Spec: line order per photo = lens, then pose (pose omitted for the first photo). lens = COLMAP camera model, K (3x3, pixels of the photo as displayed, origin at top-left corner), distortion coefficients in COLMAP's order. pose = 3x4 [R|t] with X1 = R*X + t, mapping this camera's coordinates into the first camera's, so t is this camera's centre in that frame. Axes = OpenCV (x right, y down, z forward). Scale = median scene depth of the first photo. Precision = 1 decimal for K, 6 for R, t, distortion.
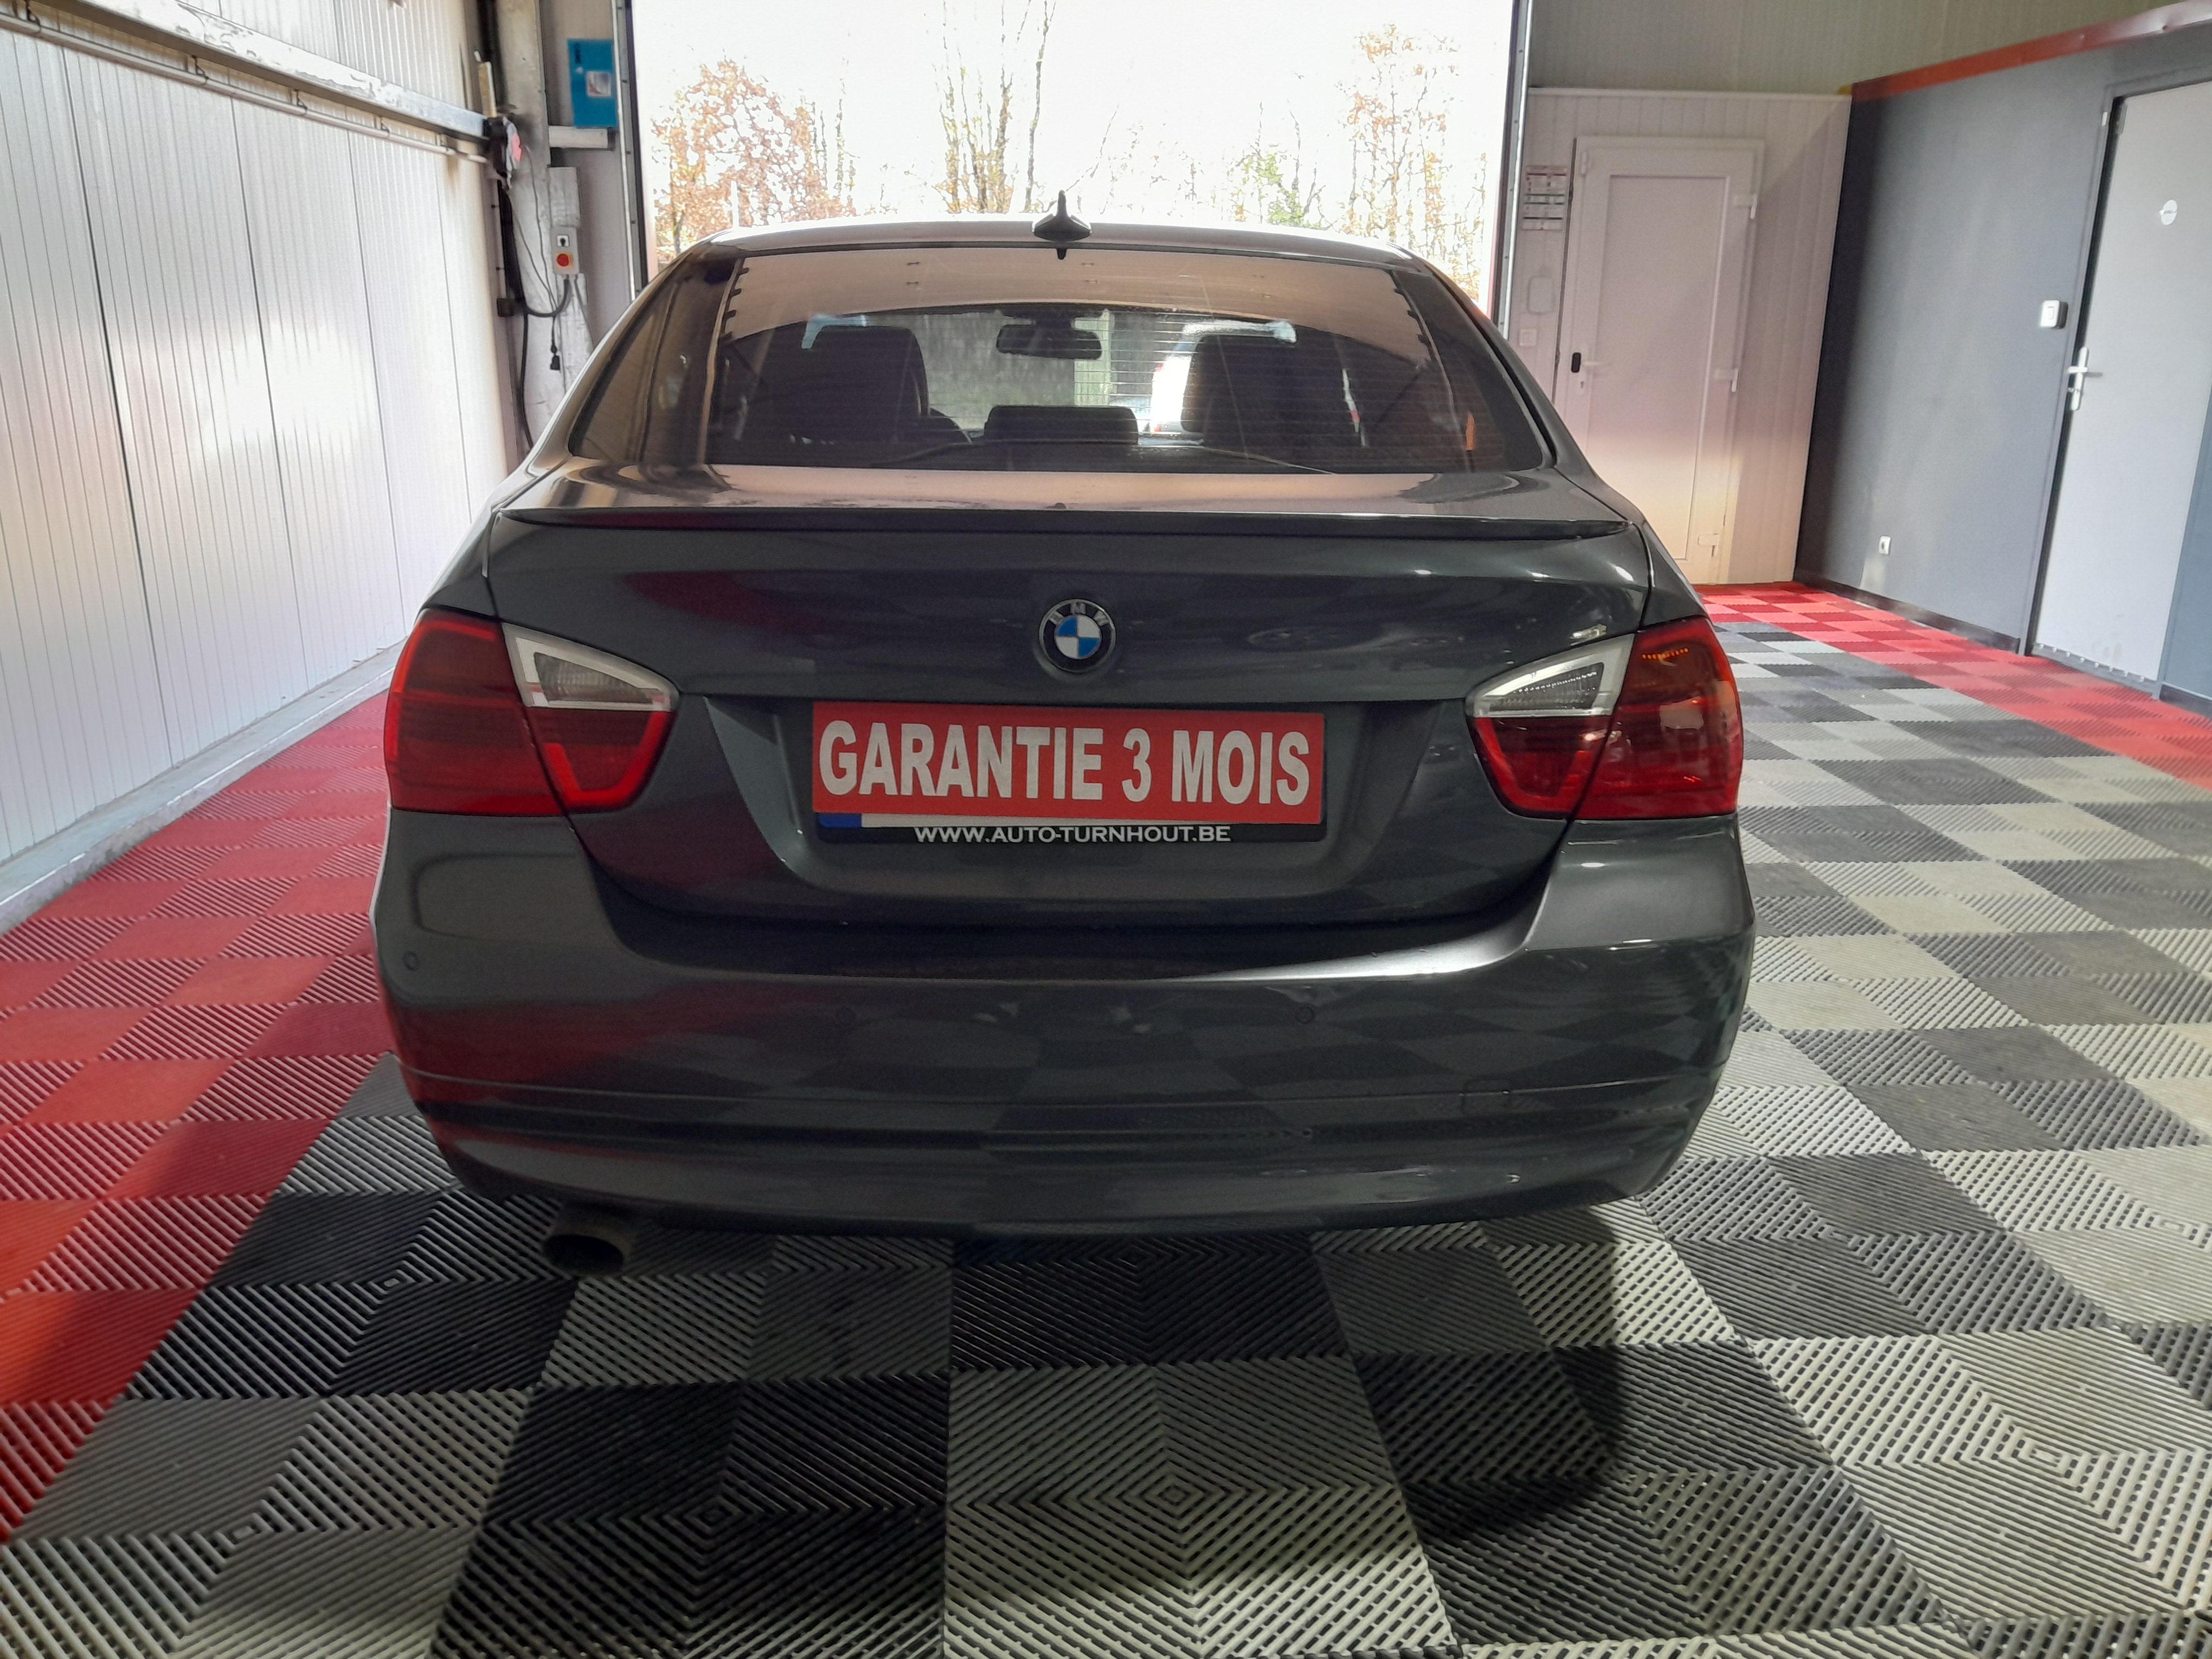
lens RADIAL K [[1731.2, 0, 1106.7], [0, 1731.2, 797.0], [0, 0, 1]] dist [-0.006086, -0.010032]
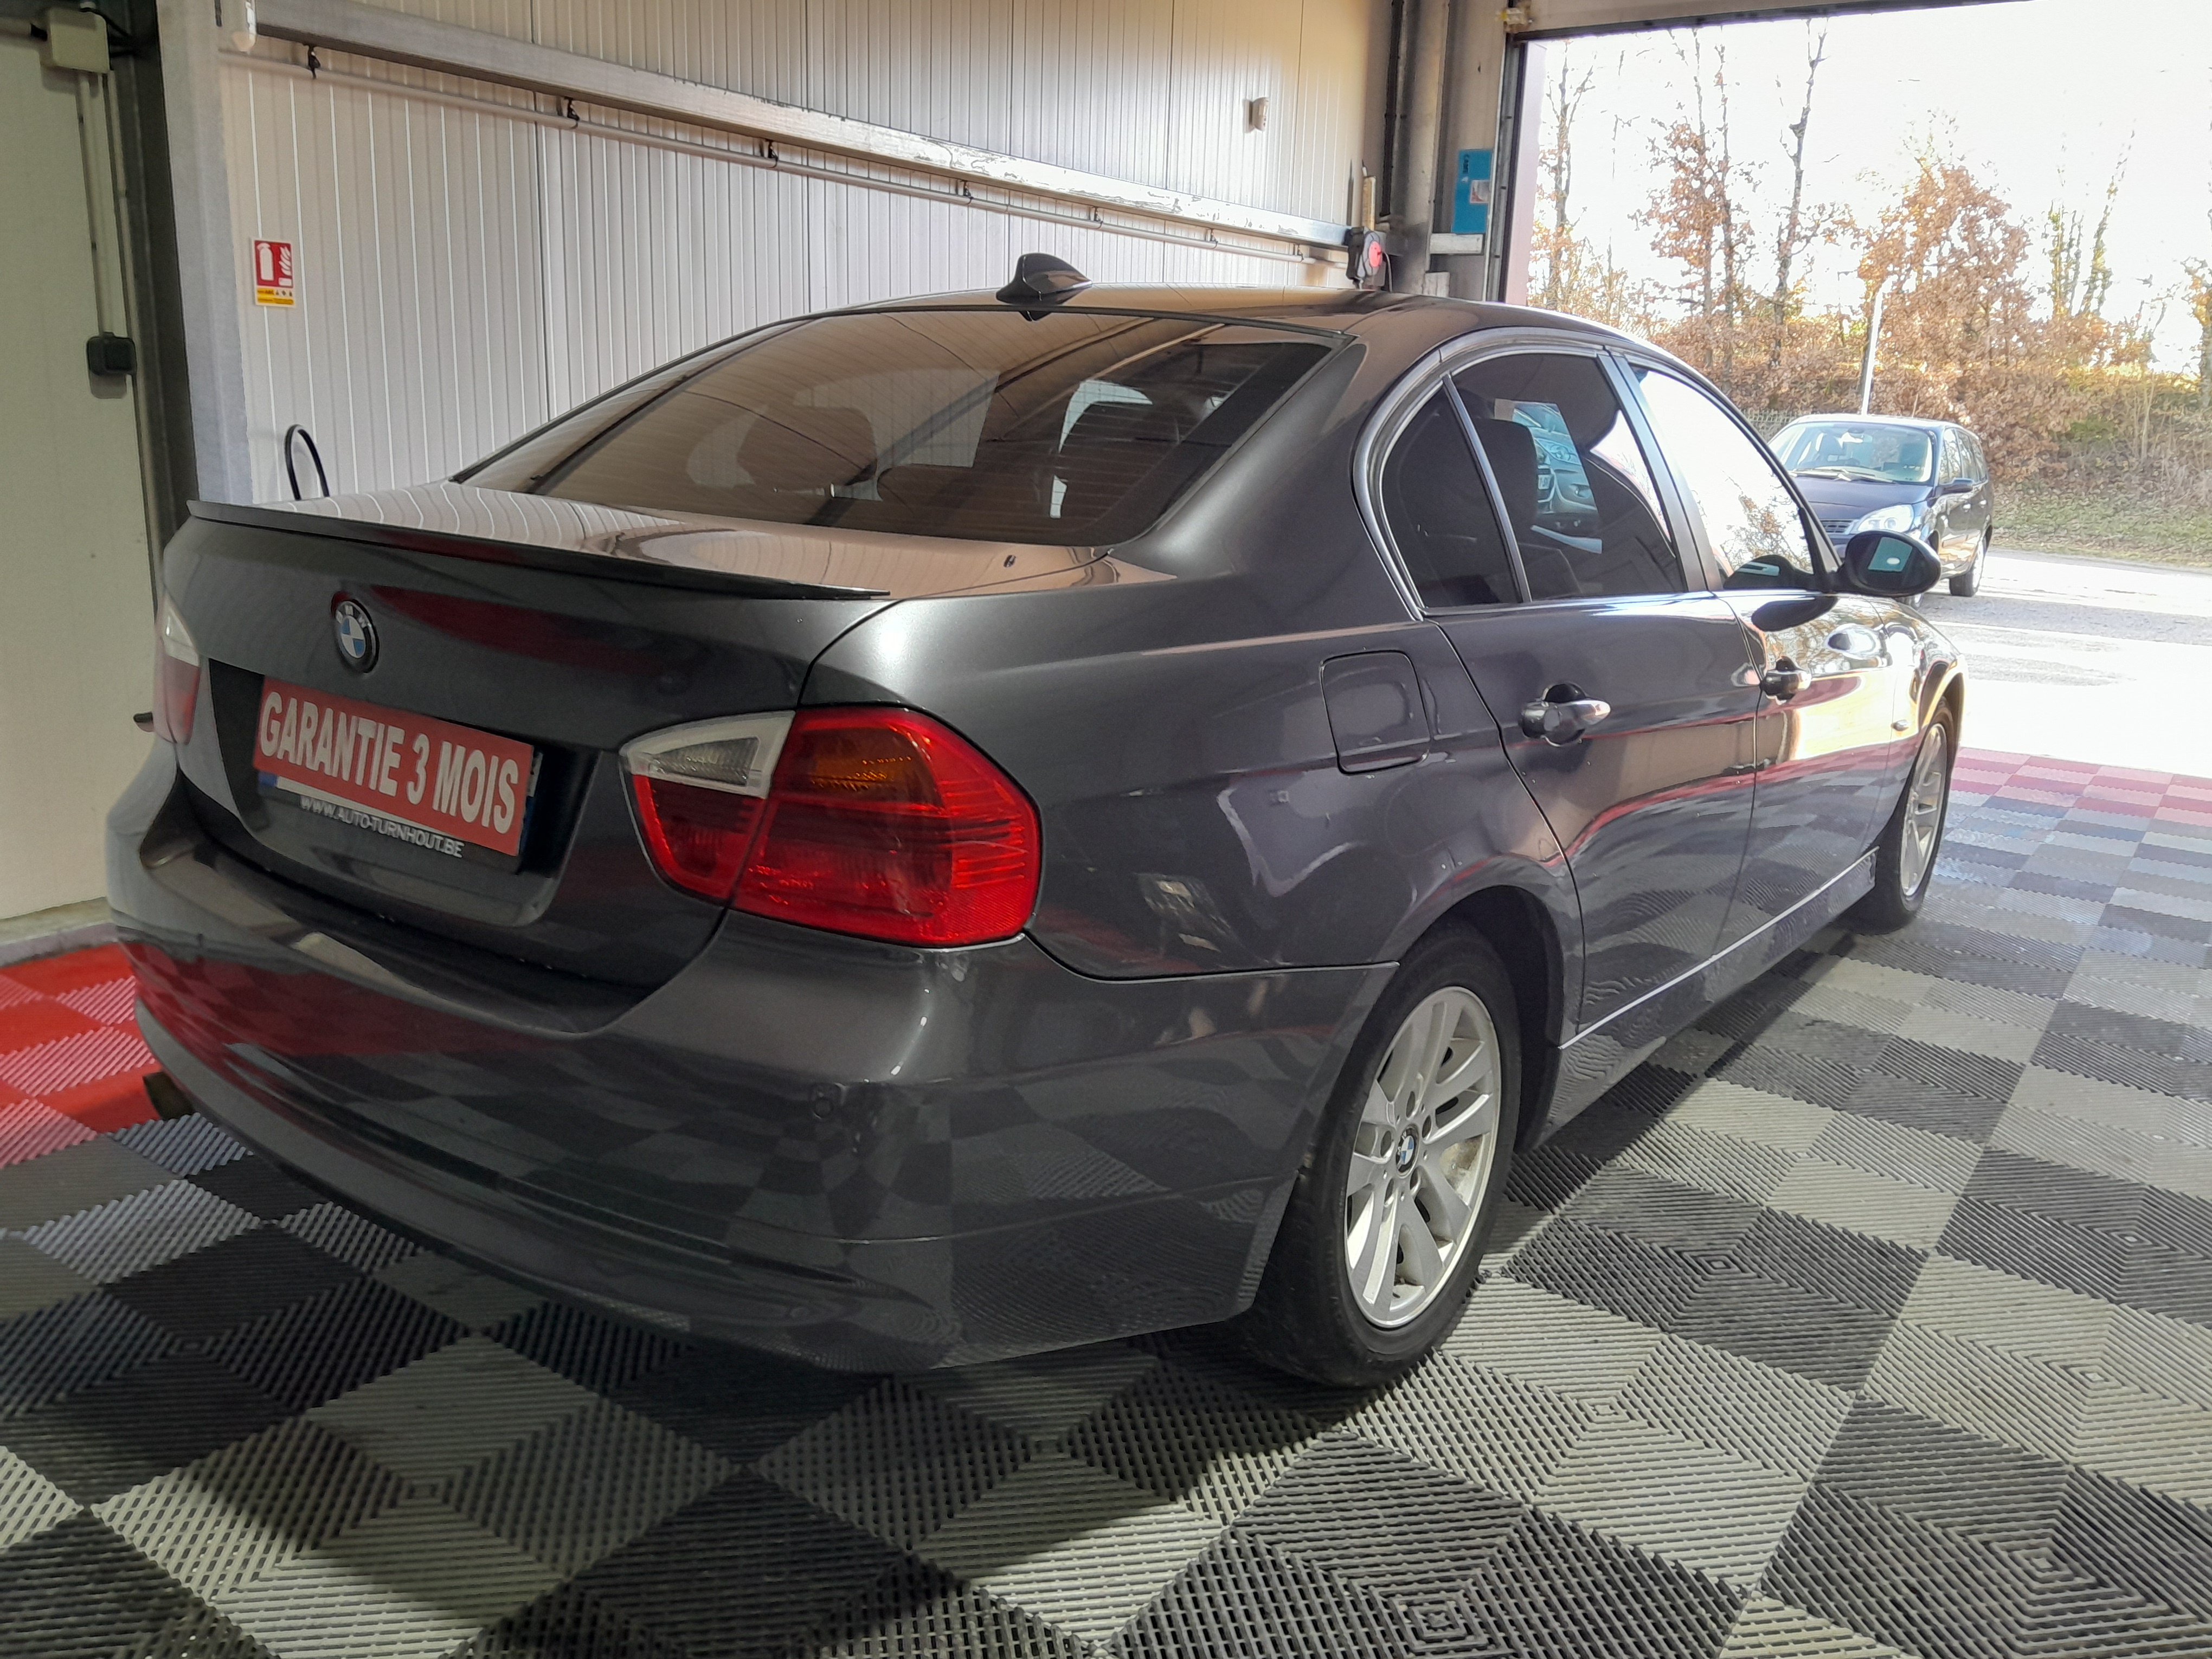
lens RADIAL K [[1697.5, 0, 1106.0], [0, 1697.5, 829.5], [0, 0, 1]] dist [0.003785, -0.002779]
pose [[0.781357, 0.168762, -0.600833, 0.957081], [-0.193831, 0.980756, 0.023406, -0.086623], [0.593221, 0.098171, 0.799031, 0.430743]]
